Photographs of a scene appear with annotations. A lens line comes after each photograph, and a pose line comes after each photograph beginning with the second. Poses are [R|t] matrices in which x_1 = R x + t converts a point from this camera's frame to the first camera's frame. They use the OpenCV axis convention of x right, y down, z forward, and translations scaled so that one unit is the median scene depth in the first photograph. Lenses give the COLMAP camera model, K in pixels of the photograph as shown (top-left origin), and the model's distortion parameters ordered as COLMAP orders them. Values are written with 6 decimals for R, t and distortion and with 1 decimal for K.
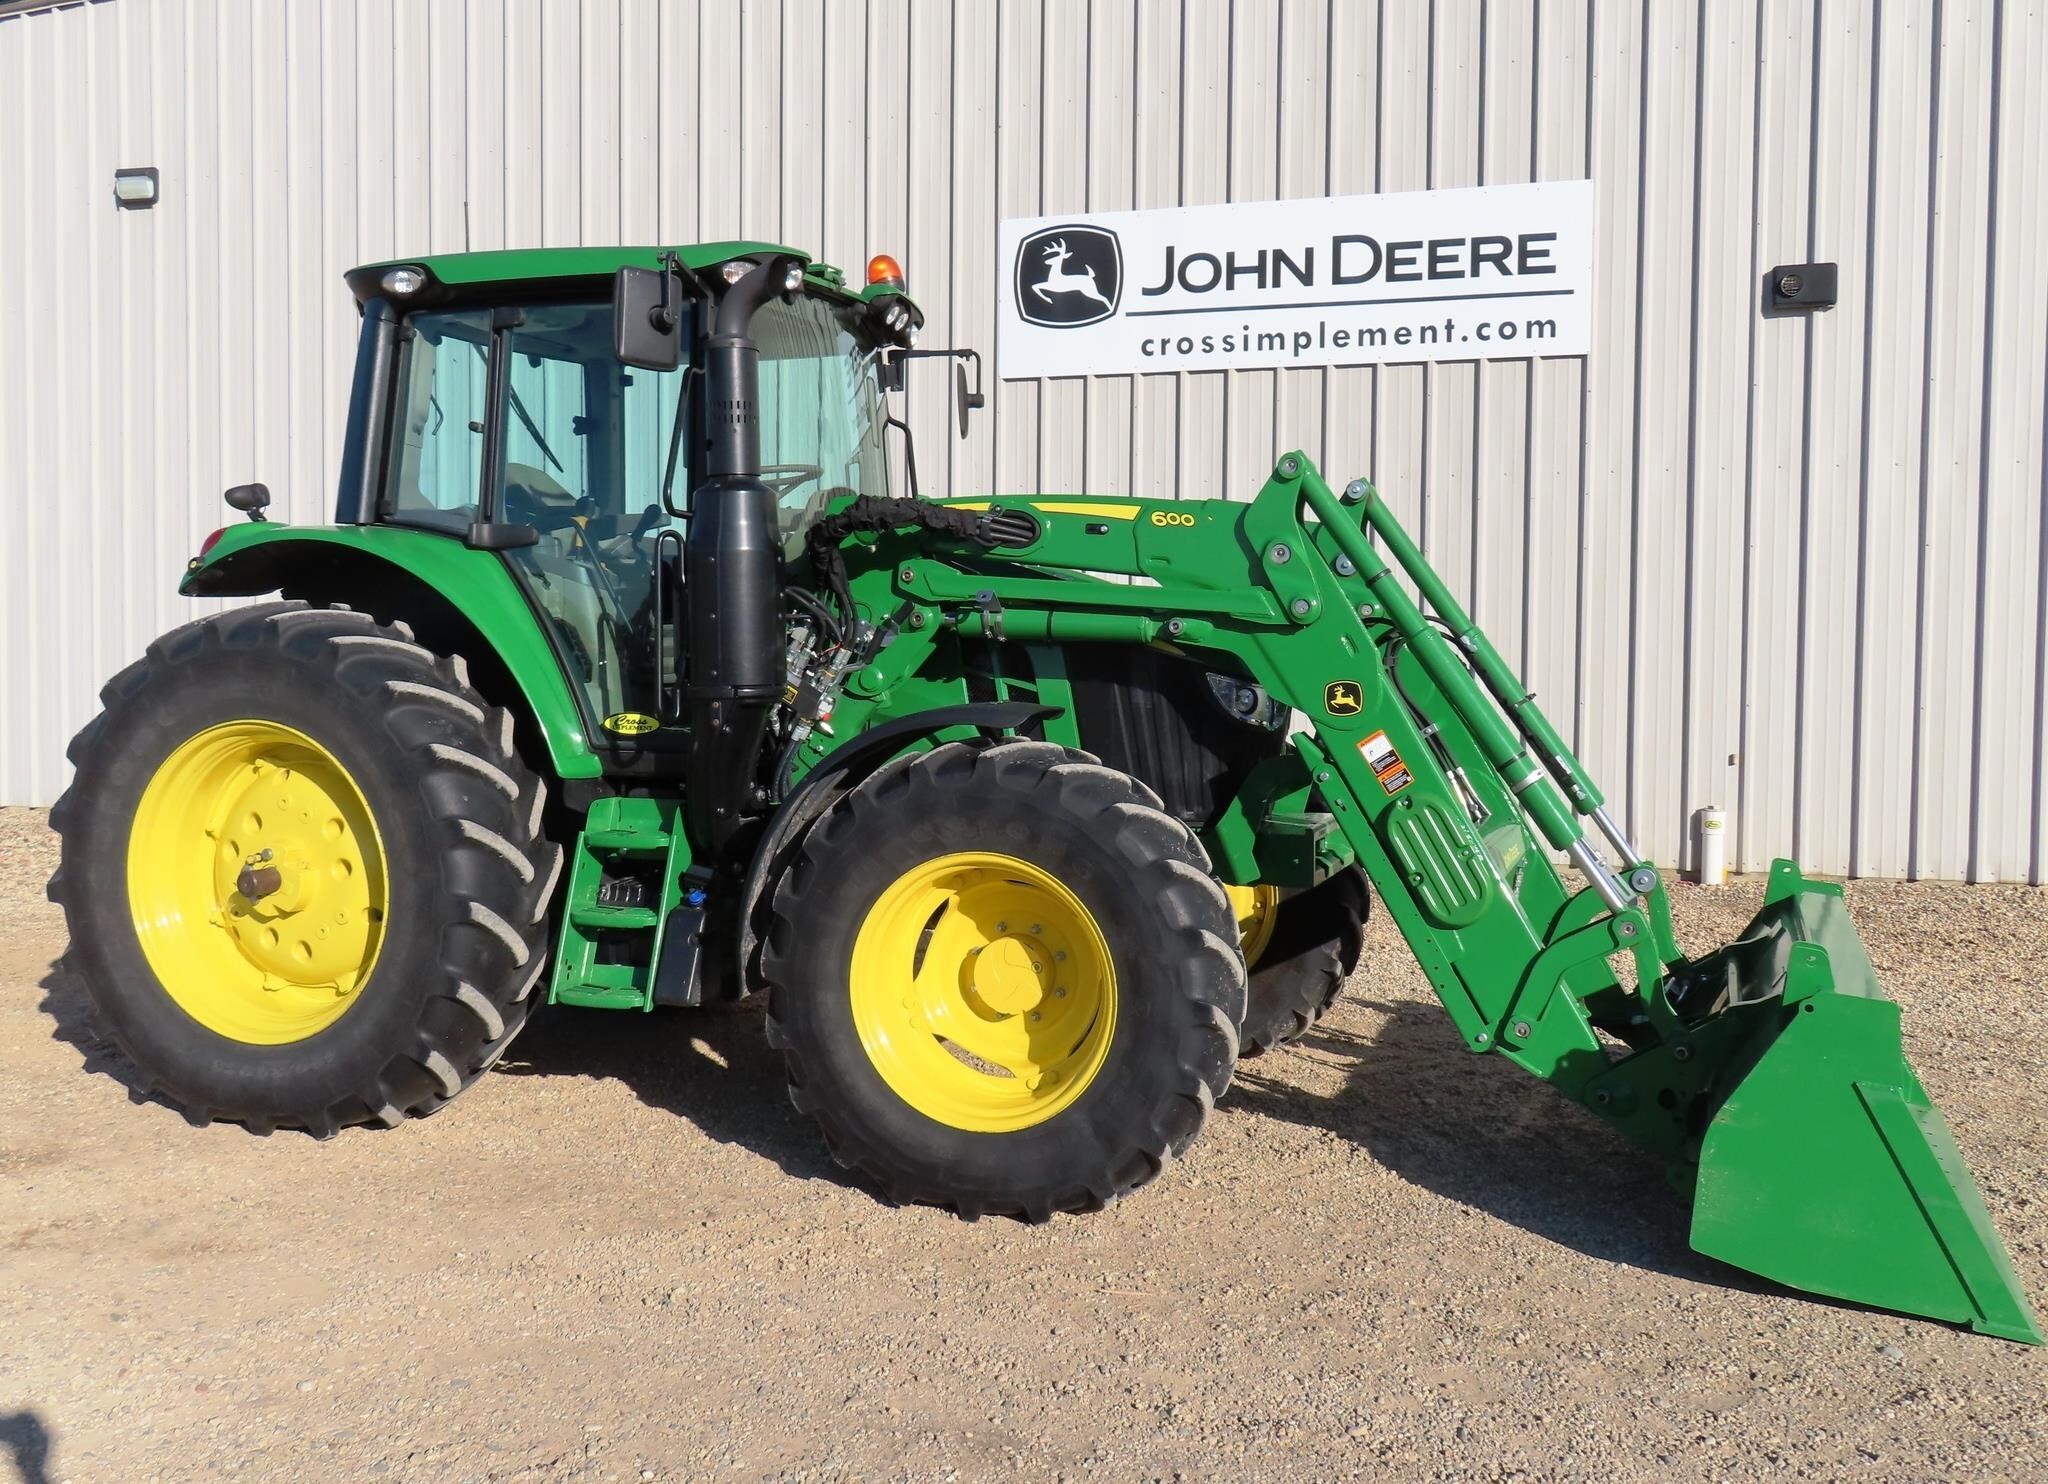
lens RADIAL K [[1873.8, 0, 1024.0], [0, 1873.8, 742.0], [0, 0, 1]] dist [0.015358, -0.027250]
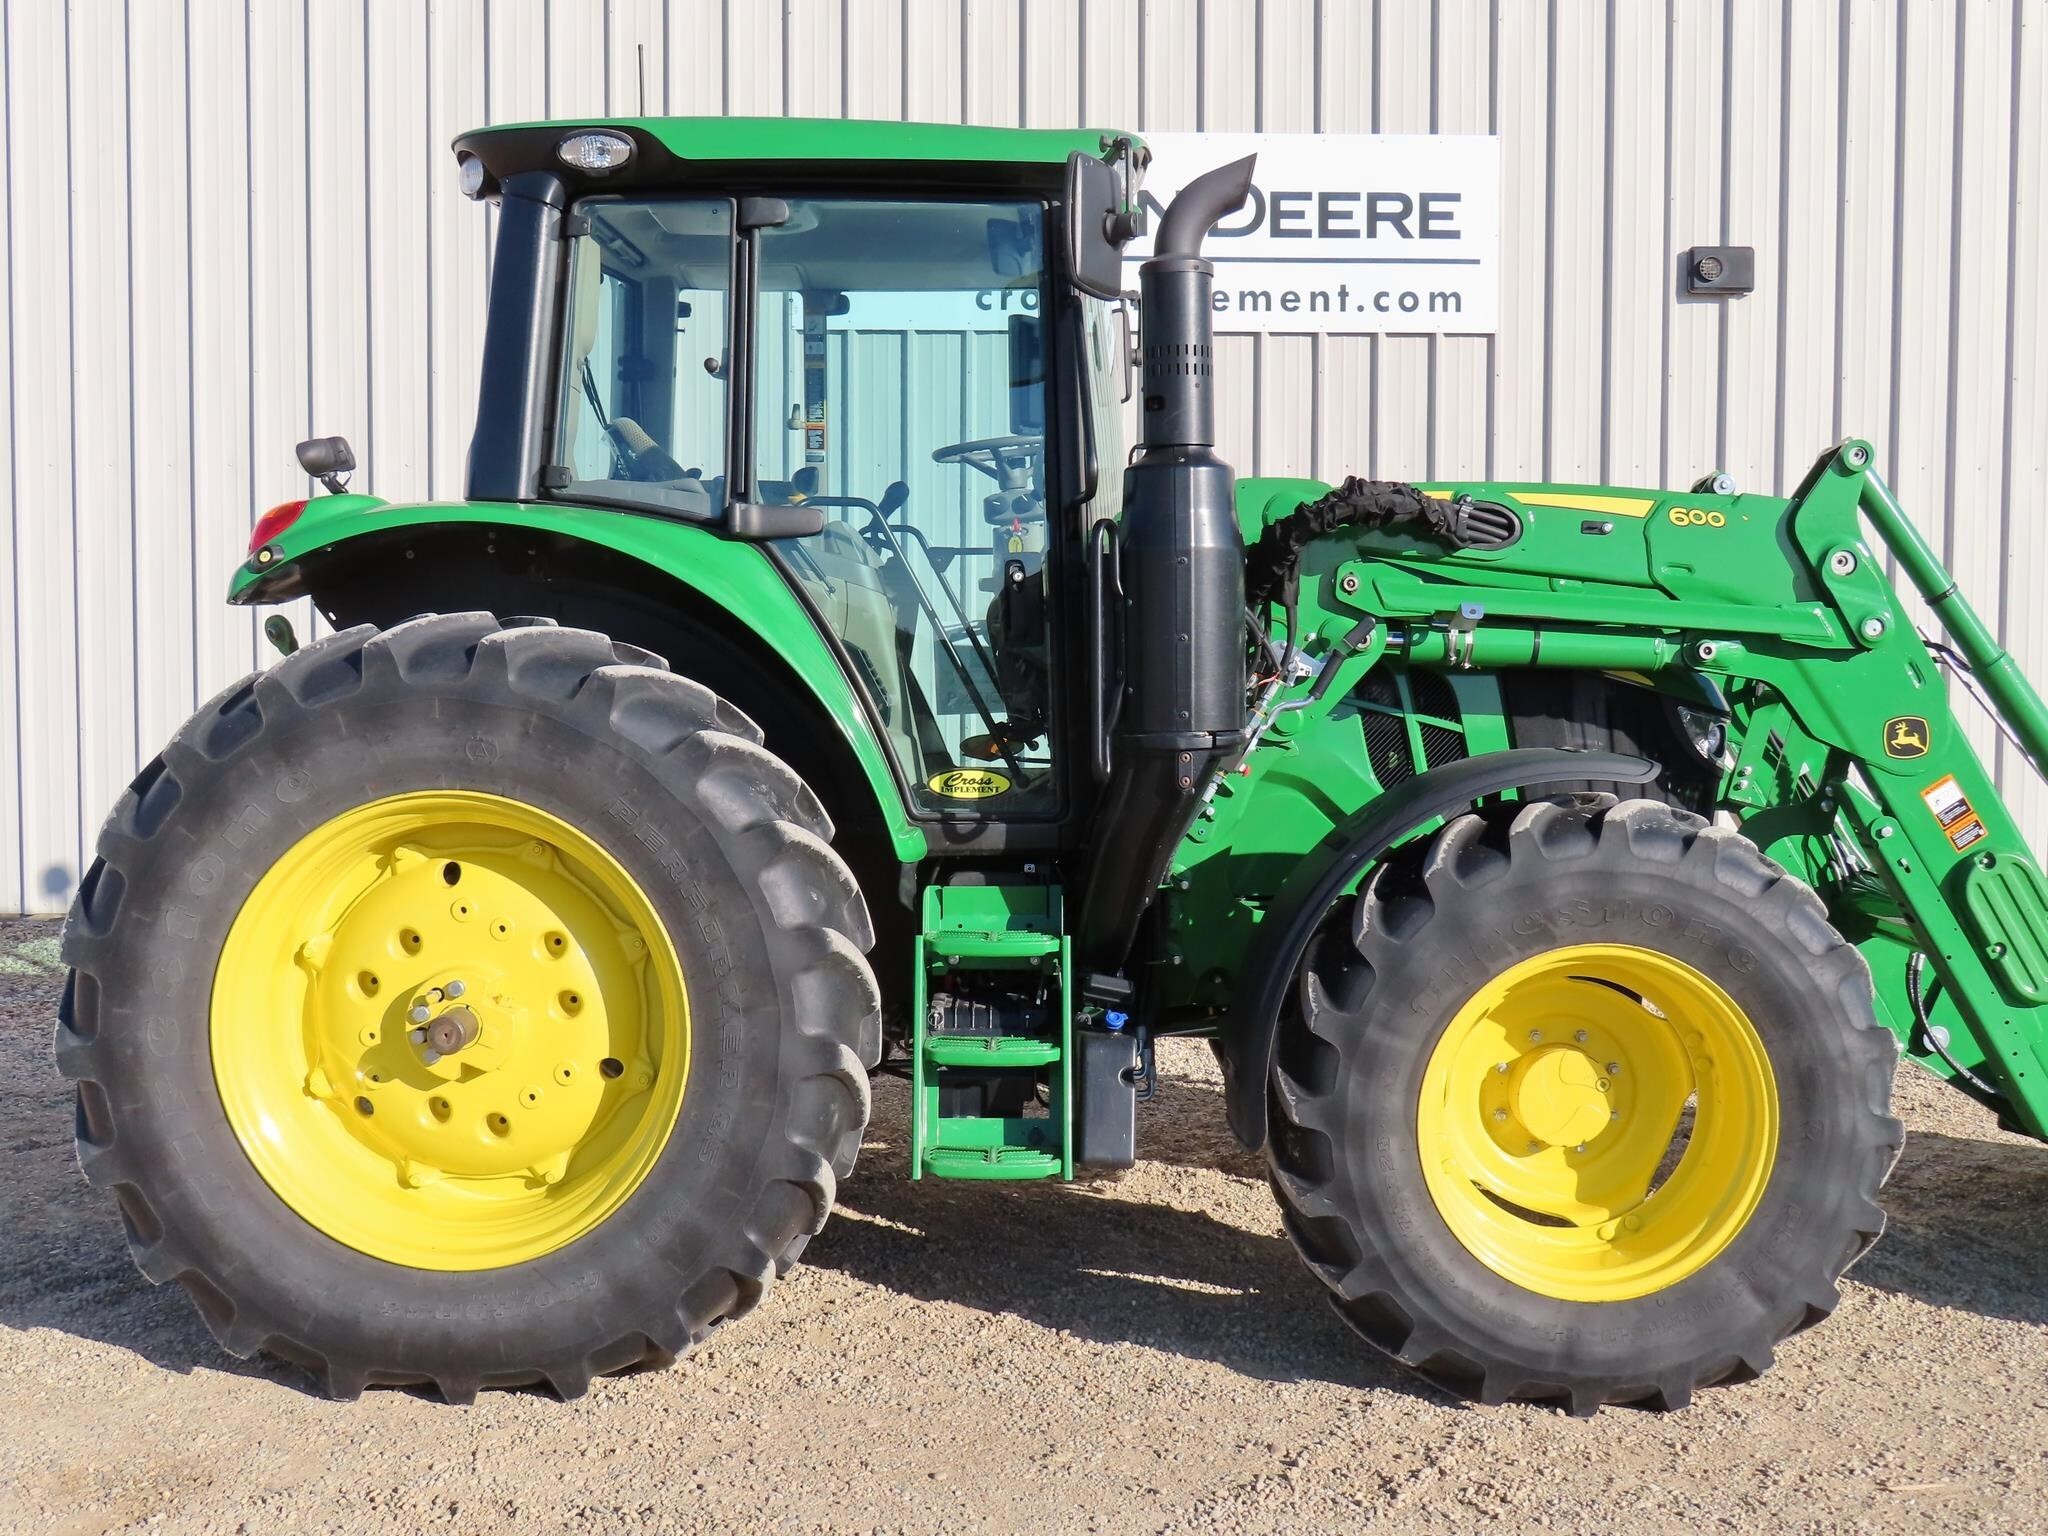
lens RADIAL K [[2169.9, 0, 1019.4], [0, 2169.9, 794.0], [0, 0, 1]] dist [-0.020722, 0.006851]
pose [[0.945296, -0.023105, 0.325395, -0.433277], [0.018996, 0.999695, 0.015800, -0.017524], [-0.325660, -0.008755, 0.945446, 0.185556]]
